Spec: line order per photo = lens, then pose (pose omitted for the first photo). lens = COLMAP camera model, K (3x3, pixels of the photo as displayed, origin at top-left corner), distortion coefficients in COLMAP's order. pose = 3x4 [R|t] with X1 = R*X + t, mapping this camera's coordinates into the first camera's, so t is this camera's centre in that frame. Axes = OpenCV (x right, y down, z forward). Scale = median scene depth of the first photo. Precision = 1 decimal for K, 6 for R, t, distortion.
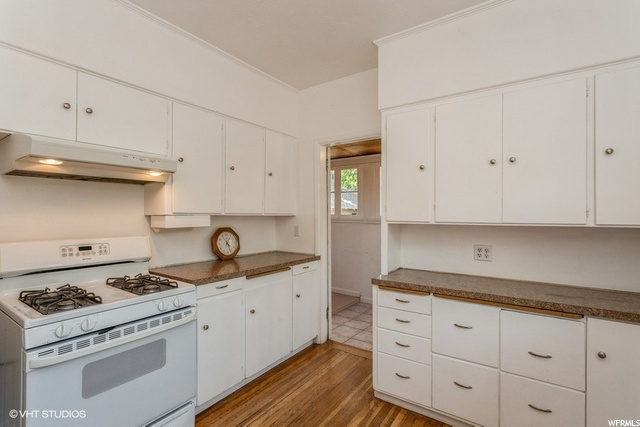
lens RADIAL K [[304.3, 0, 320.2], [0, 304.3, 212.7], [0, 0, 1]] dist [0.004197, 0.001195]
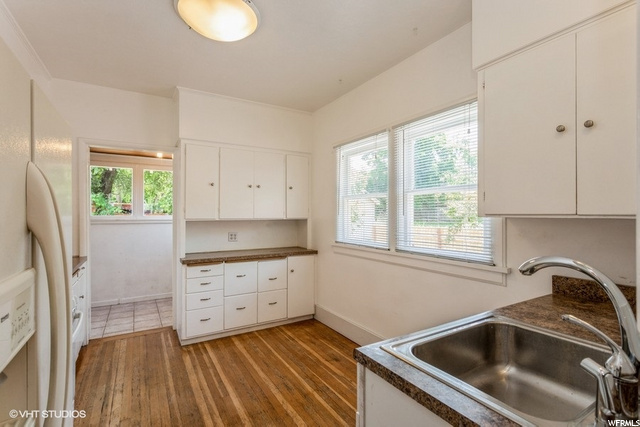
lens RADIAL K [[304.3, 0, 319.2], [0, 304.3, 213.0], [0, 0, 1]] dist [0.004197, 0.001195]
pose [[0.407382, -0.001912, 0.913256, -0.900338], [-0.004320, 0.999983, 0.004021, -0.009521], [-0.913248, -0.005583, 0.407366, -0.145252]]
